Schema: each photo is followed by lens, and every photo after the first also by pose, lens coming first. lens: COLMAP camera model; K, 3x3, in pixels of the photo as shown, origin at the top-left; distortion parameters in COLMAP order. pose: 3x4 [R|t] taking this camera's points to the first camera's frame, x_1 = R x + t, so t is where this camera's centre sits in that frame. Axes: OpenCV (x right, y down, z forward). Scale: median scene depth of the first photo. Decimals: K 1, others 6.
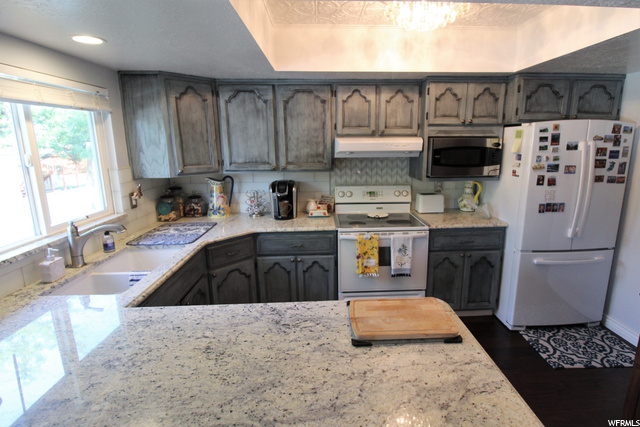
lens RADIAL K [[319.5, 0, 339.6], [0, 319.5, 207.7], [0, 0, 1]] dist [0.002161, -0.014337]
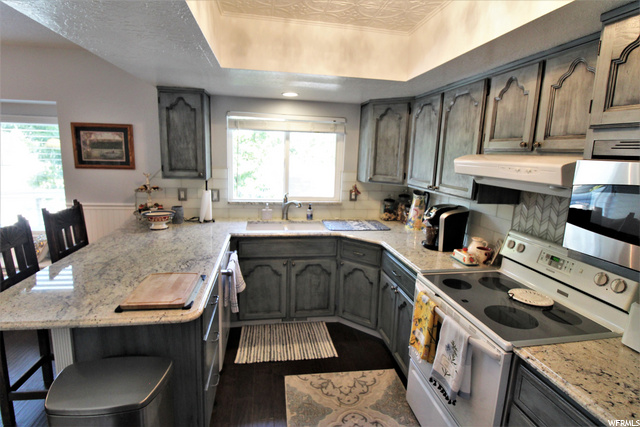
lens RADIAL K [[320.2, 0, 321.5], [0, 320.2, 205.3], [0, 0, 1]] dist [-0.000002, -0.013091]
pose [[0.117565, 0.173625, -0.977769, 0.664546], [-0.237126, 0.961024, 0.142140, -0.137713], [0.964339, 0.215144, 0.154154, 0.618291]]
